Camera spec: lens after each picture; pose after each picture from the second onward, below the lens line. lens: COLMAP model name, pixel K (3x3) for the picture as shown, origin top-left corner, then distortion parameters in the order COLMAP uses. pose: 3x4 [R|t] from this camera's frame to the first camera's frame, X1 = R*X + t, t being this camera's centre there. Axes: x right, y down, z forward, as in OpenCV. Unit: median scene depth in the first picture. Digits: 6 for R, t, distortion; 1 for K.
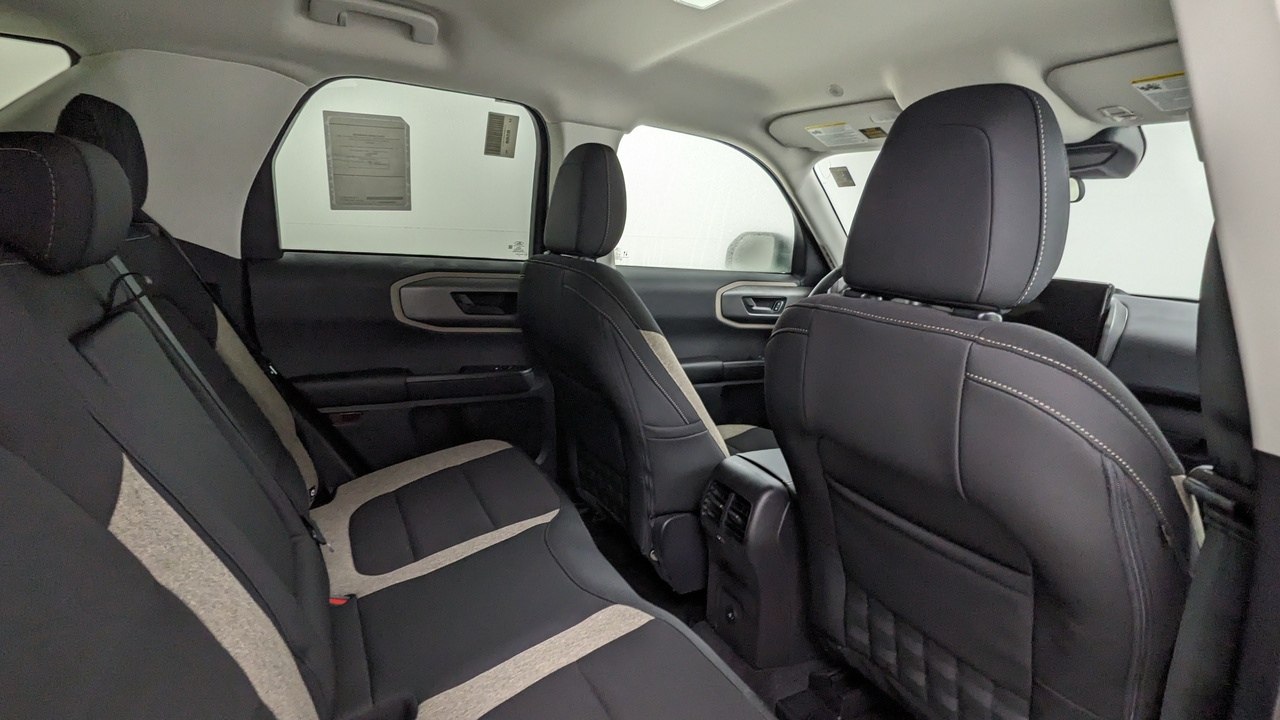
lens RADIAL K [[616.8, 0, 640.0], [0, 616.8, 360.0], [0, 0, 1]] dist [-0.002143, -0.000620]
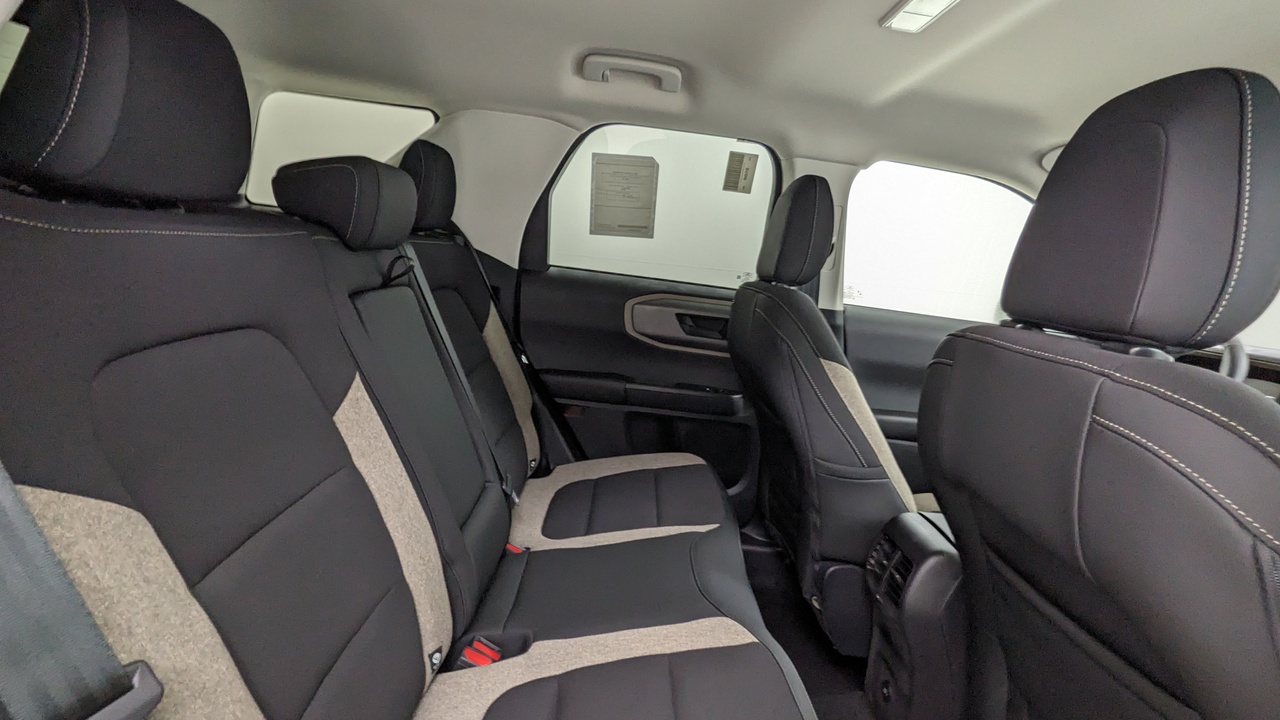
lens RADIAL K [[616.8, 0, 640.0], [0, 616.8, 360.0], [0, 0, 1]] dist [-0.002143, -0.000620]
pose [[0.885550, 0.120829, -0.448555, 0.168214], [-0.156743, 0.986674, -0.043662, 0.037131], [0.437302, 0.108973, 0.892688, 0.002987]]
